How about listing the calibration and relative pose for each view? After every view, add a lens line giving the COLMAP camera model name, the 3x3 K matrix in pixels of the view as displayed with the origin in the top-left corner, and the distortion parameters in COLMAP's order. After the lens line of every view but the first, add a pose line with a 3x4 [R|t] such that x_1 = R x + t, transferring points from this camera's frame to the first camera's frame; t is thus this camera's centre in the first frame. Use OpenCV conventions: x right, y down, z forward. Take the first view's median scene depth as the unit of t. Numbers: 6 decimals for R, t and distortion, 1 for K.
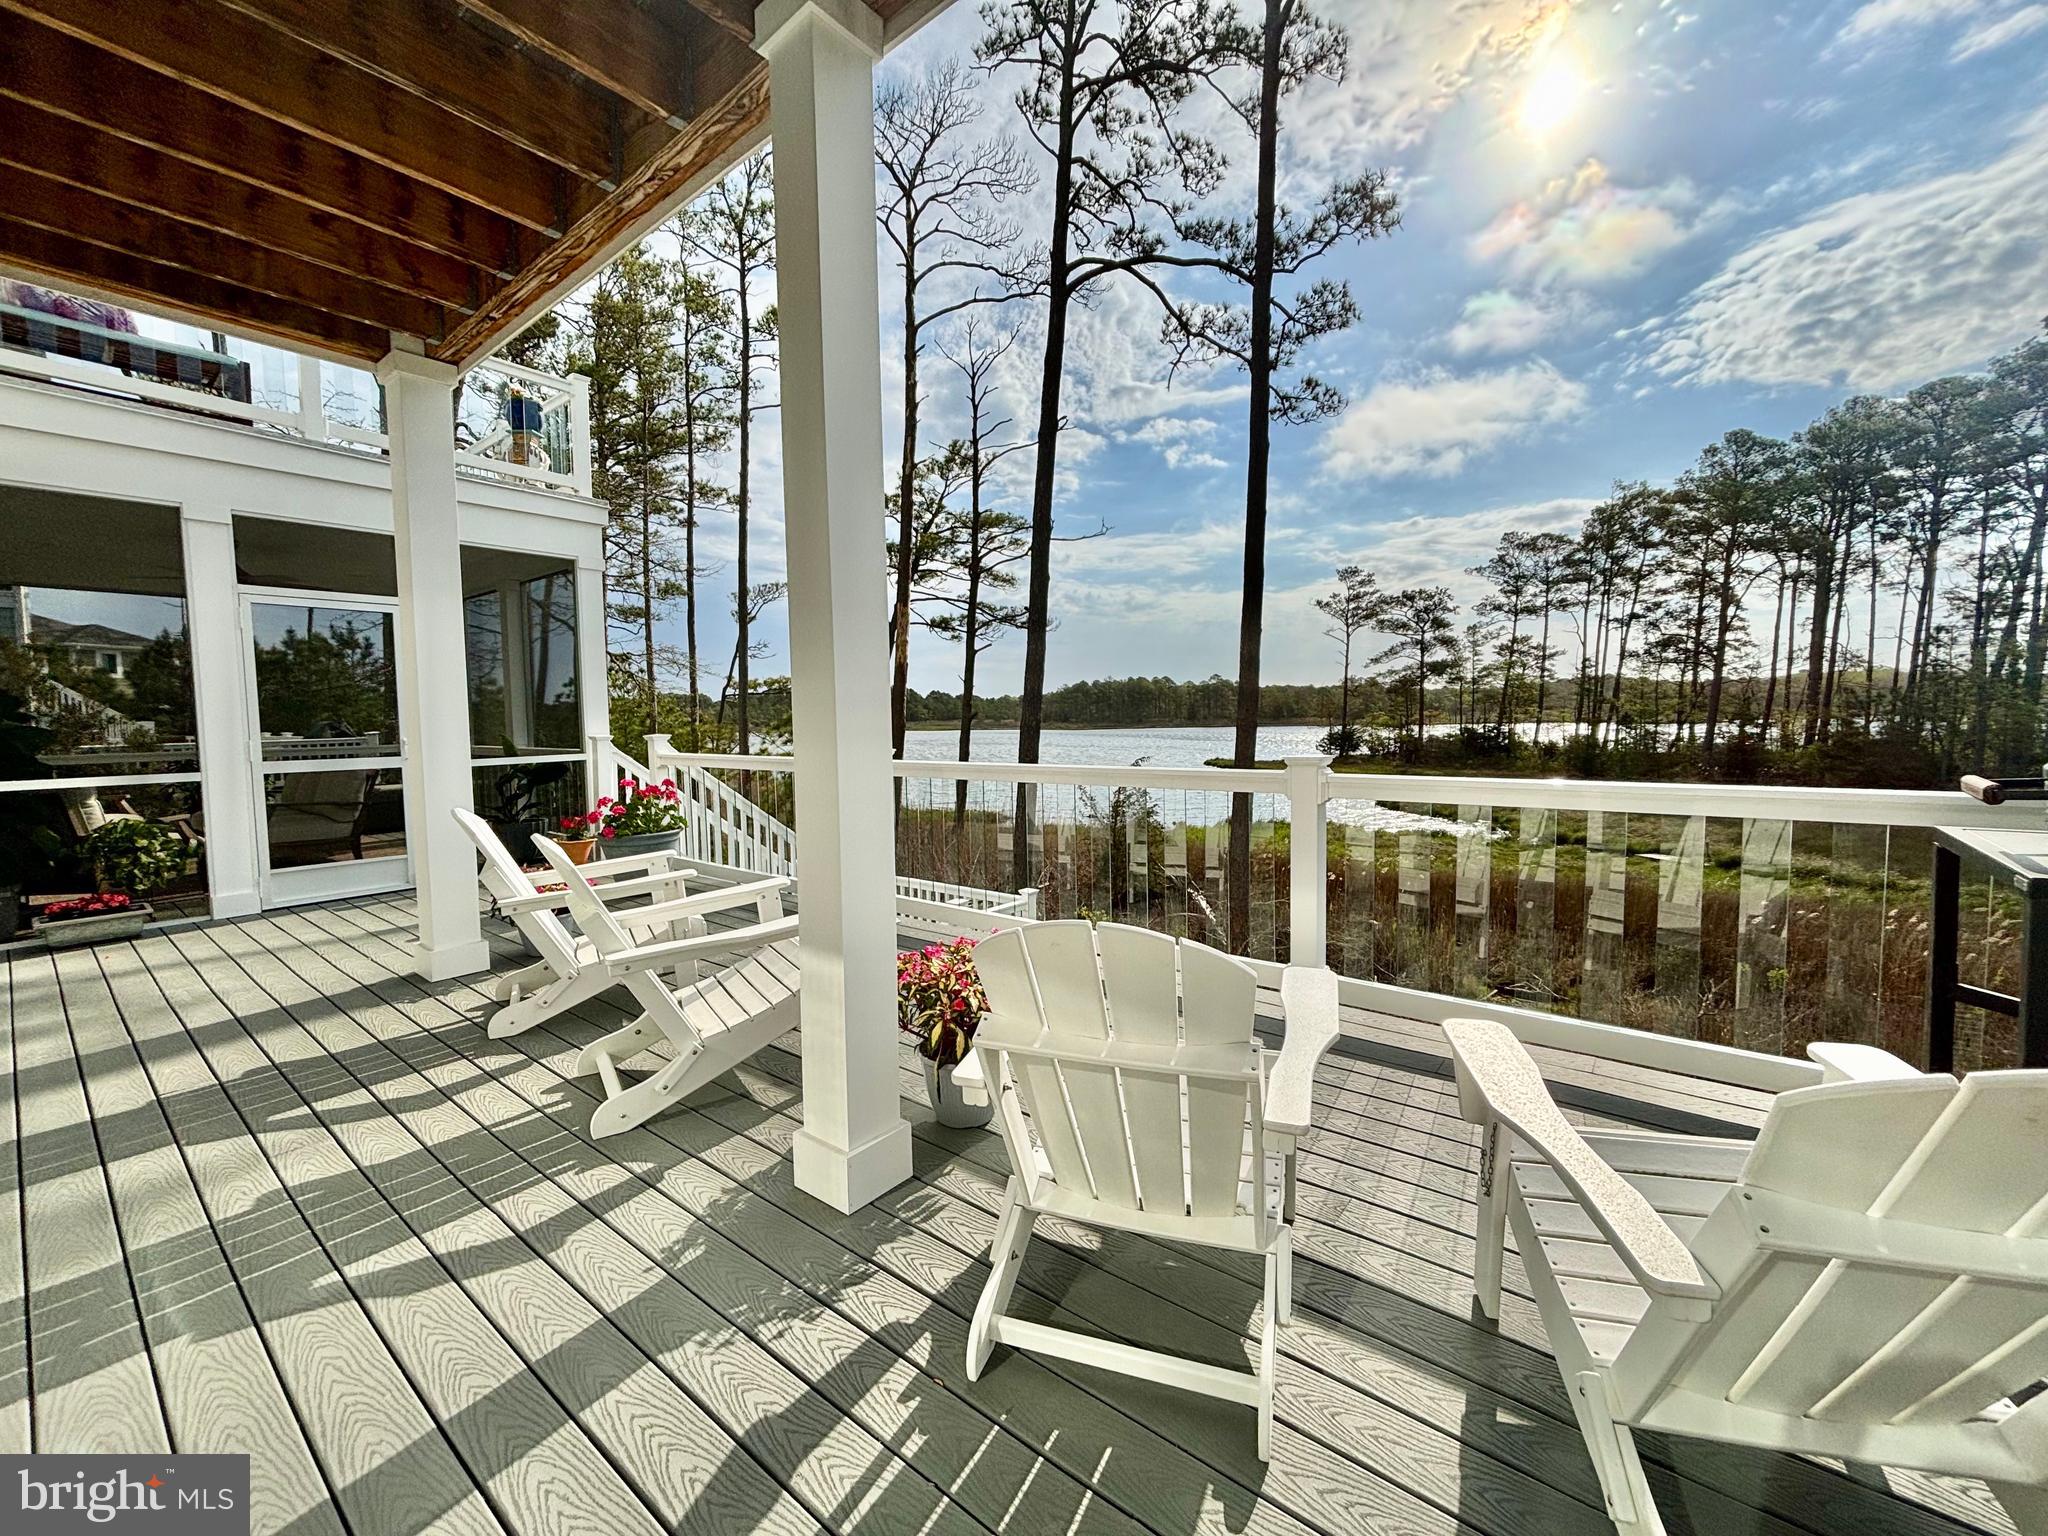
lens RADIAL K [[829.9, 0, 1017.2], [0, 829.9, 779.8], [0, 0, 1]] dist [0.000429, -0.000257]
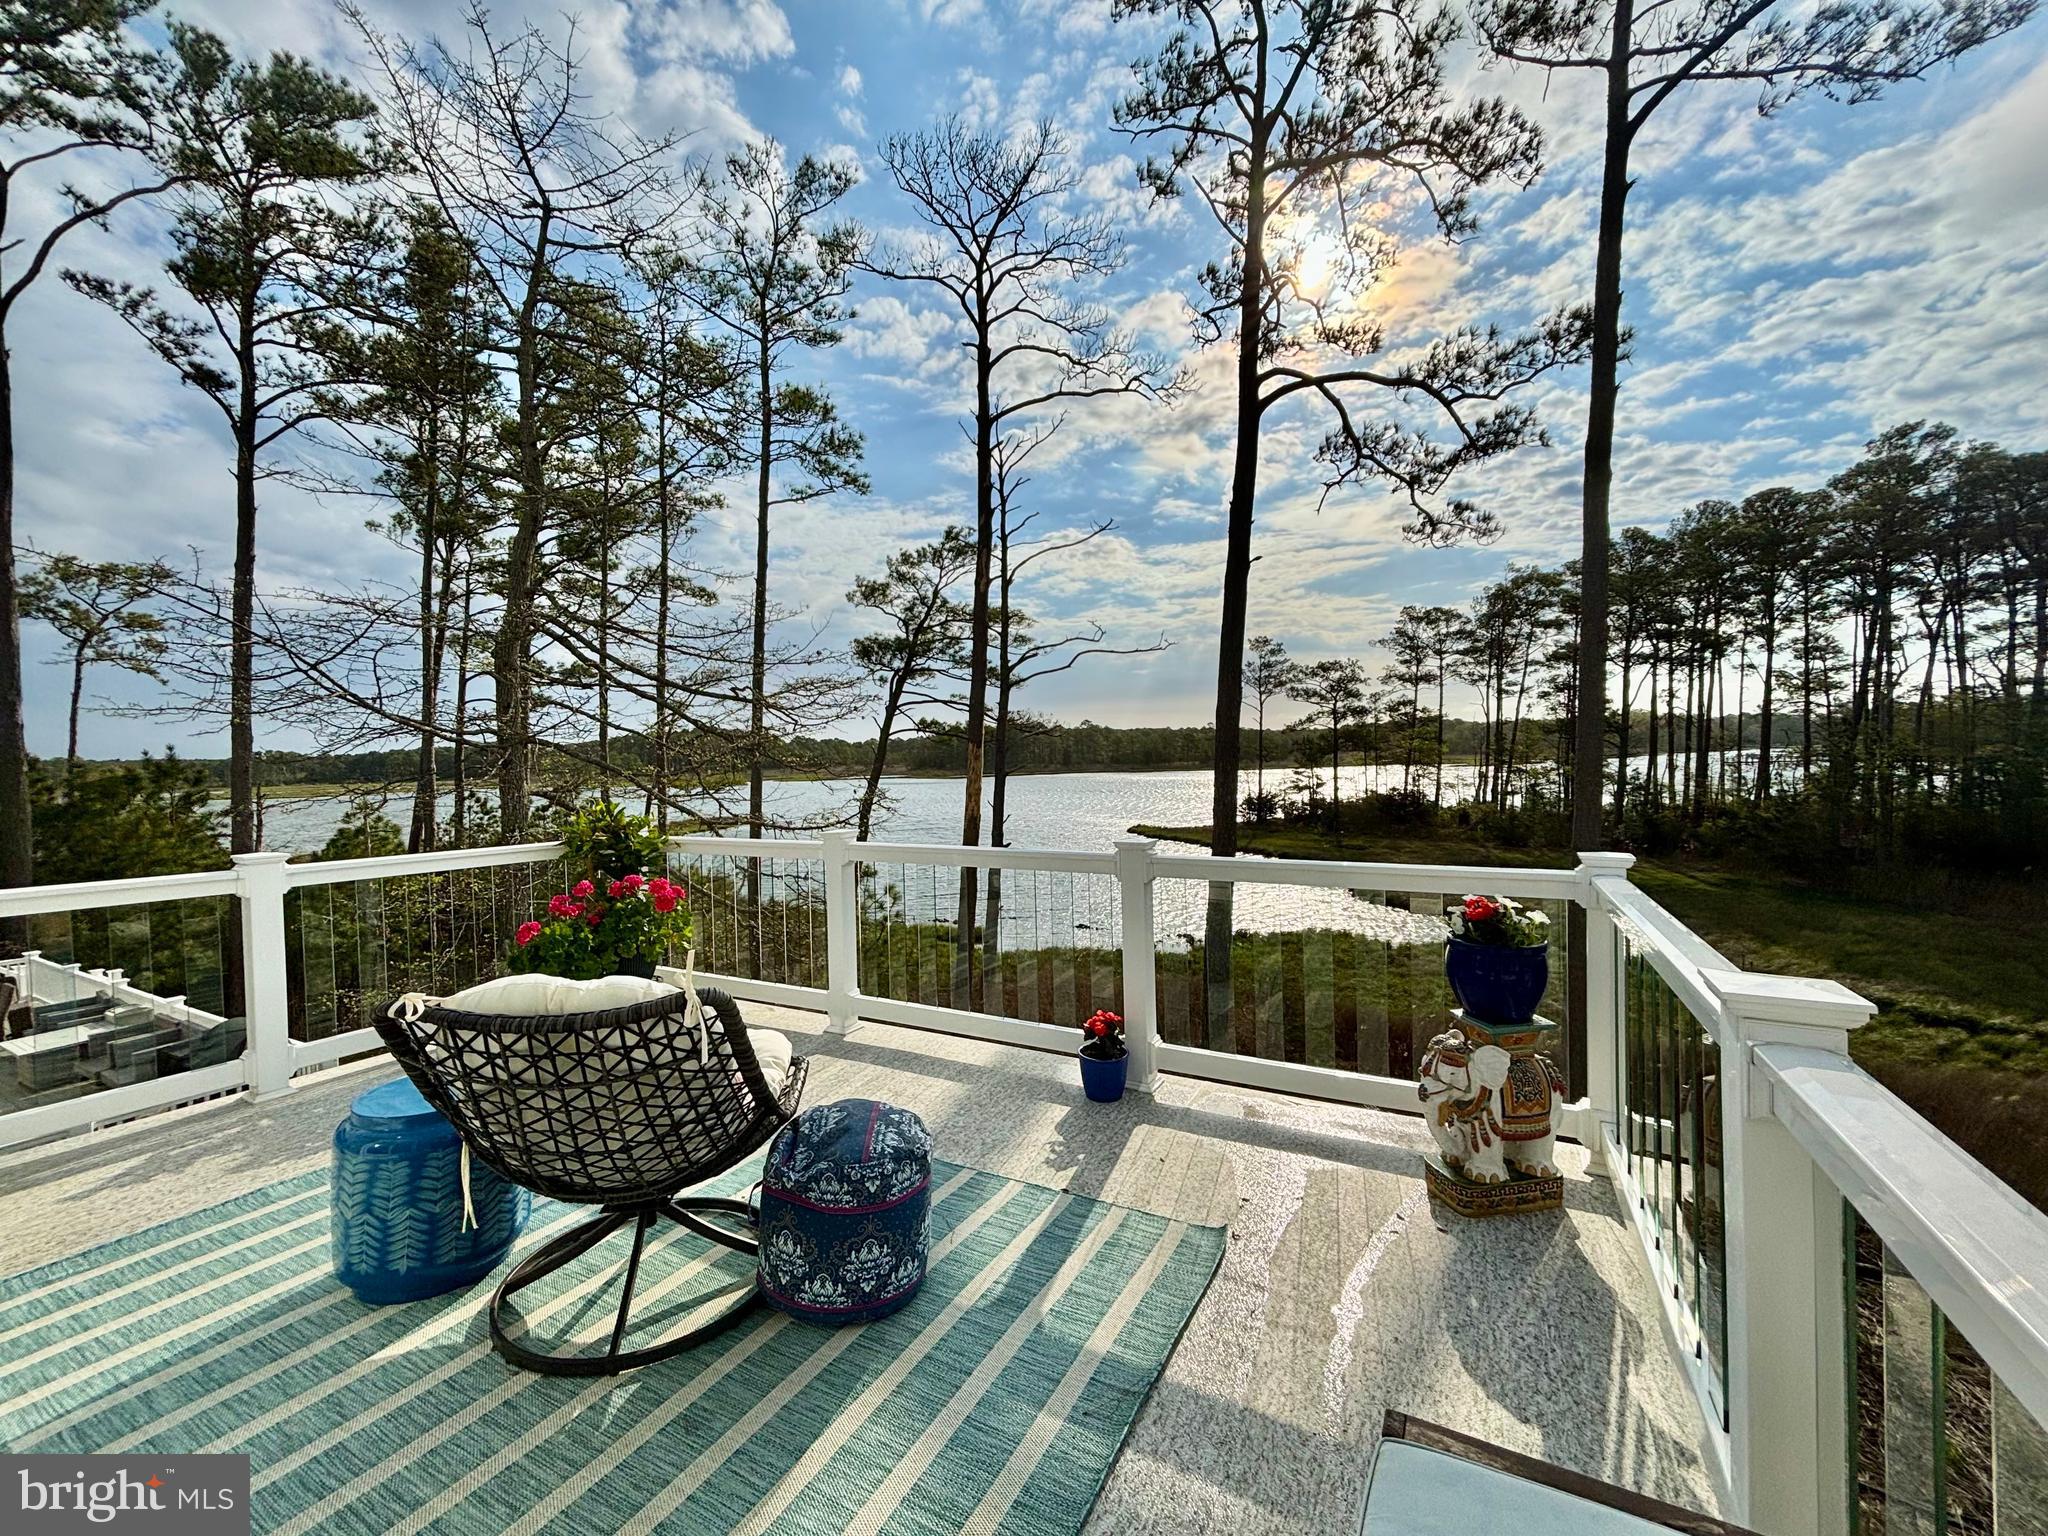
lens RADIAL K [[829.9, 0, 1018.7], [0, 829.9, 773.3], [0, 0, 1]] dist [0.000429, -0.000257]
pose [[0.985387, -0.017034, 0.169477, -0.099005], [0.026680, 0.998141, -0.054800, -0.056051], [-0.168228, 0.058521, 0.984009, 0.076402]]
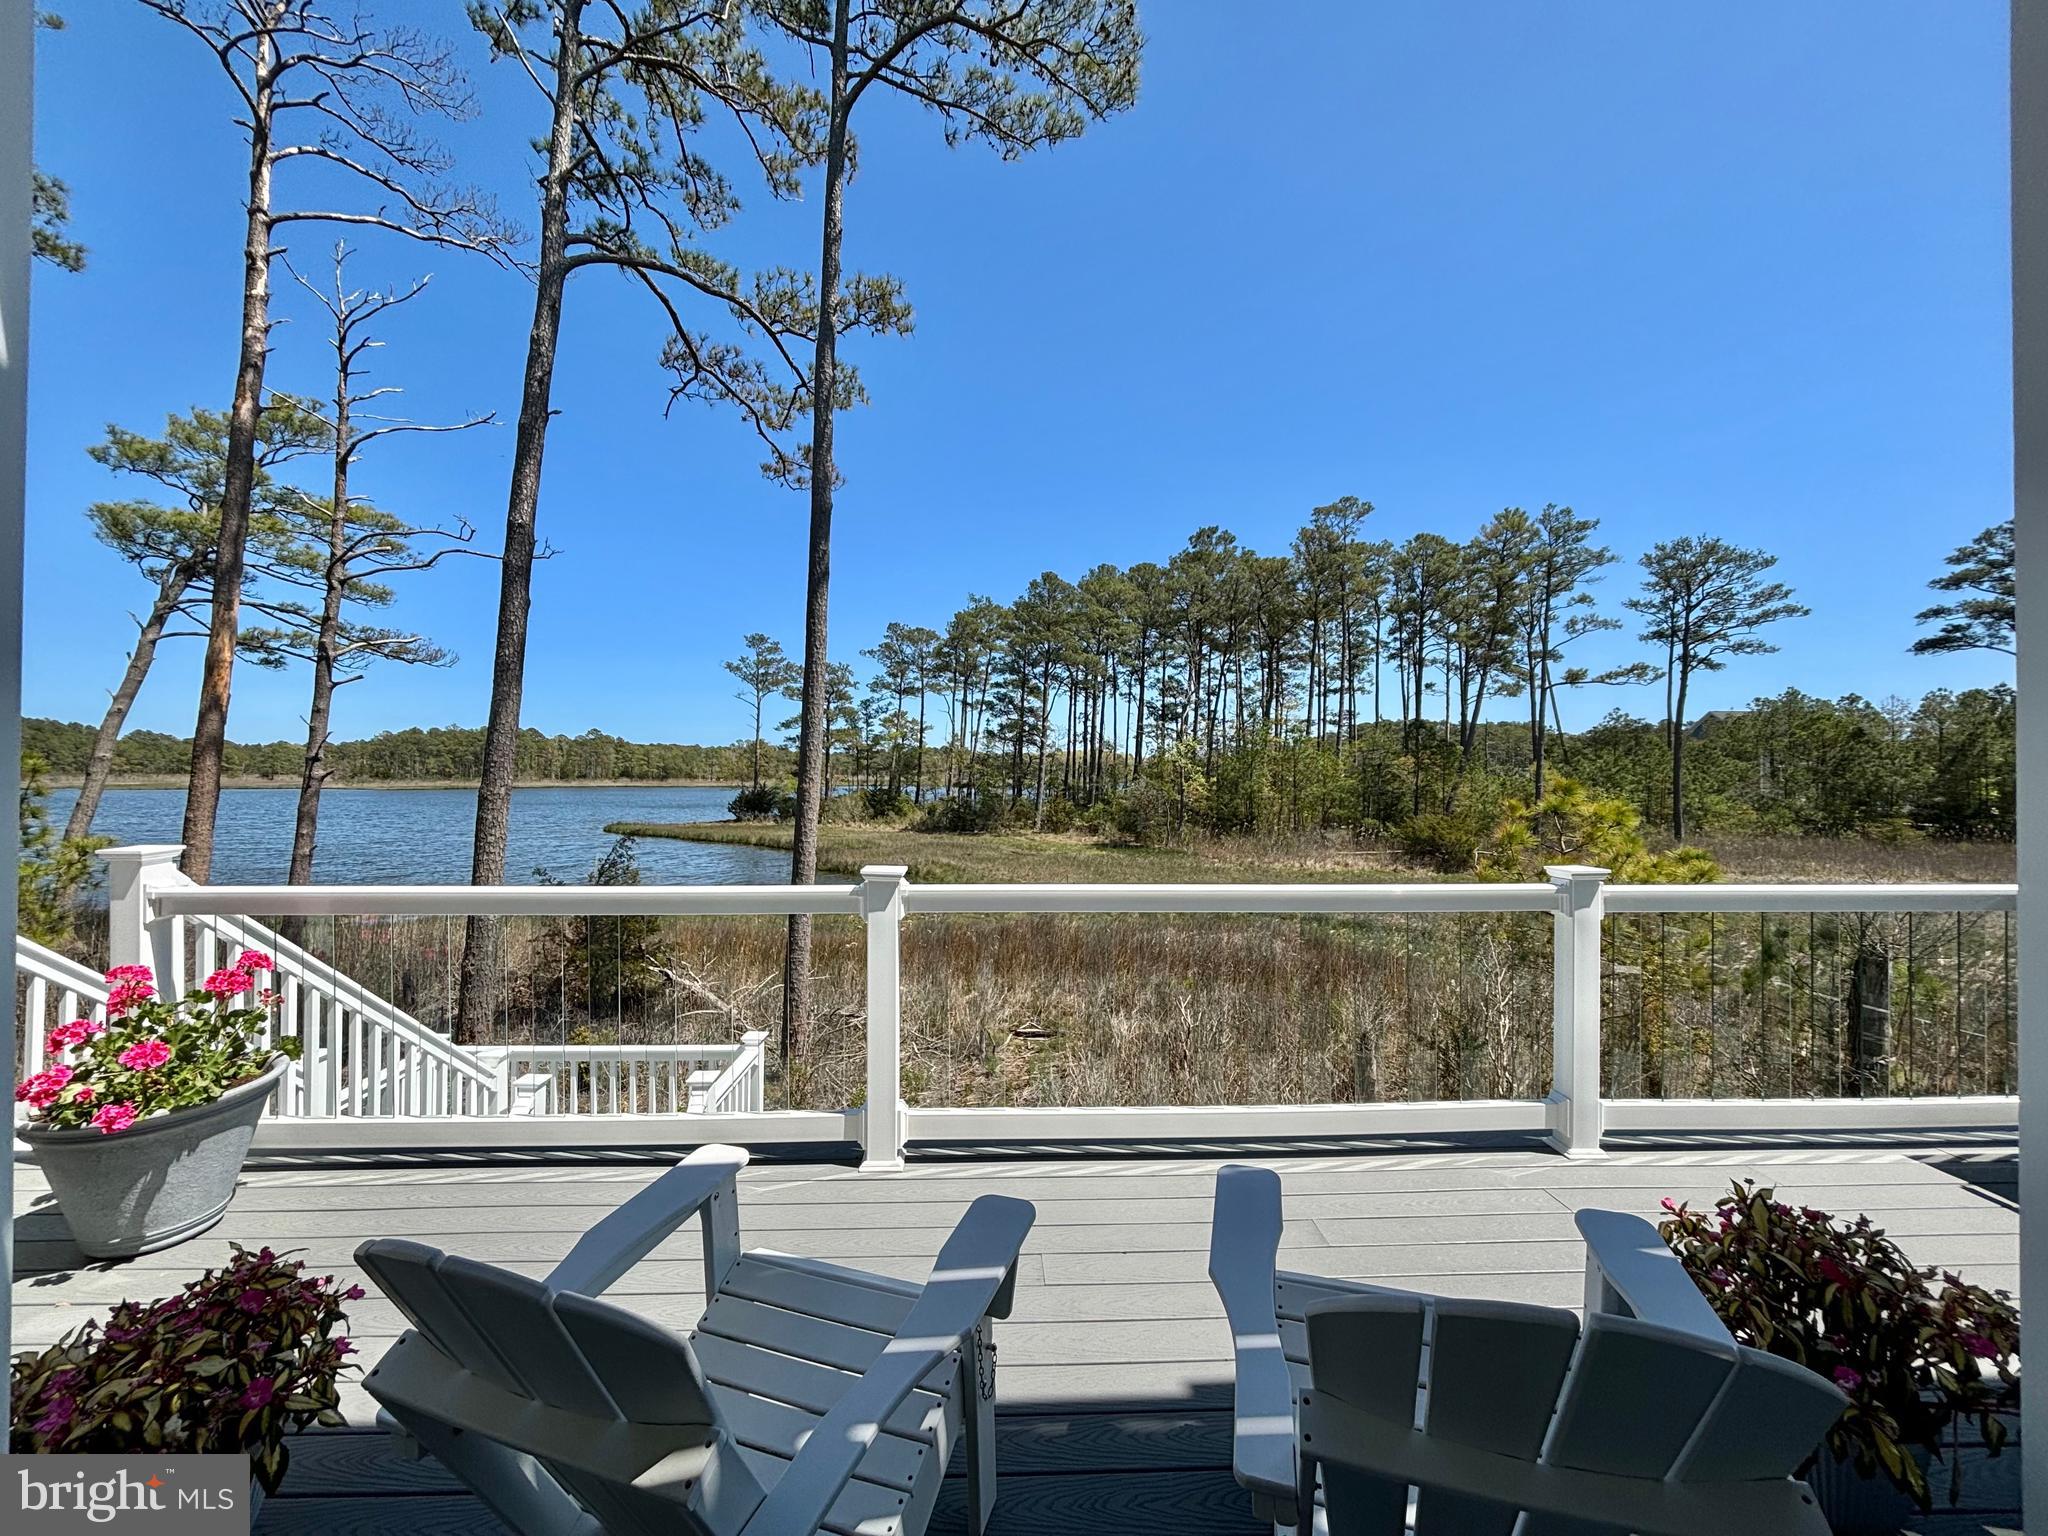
lens RADIAL K [[829.9, 0, 1024.0], [0, 829.9, 769.2], [0, 0, 1]] dist [0.000429, -0.000257]
pose [[0.751841, 0.022672, 0.658955, -0.038441], [0.033635, 0.996789, -0.072671, -0.005100], [-0.658486, 0.076801, 0.748664, 0.038236]]
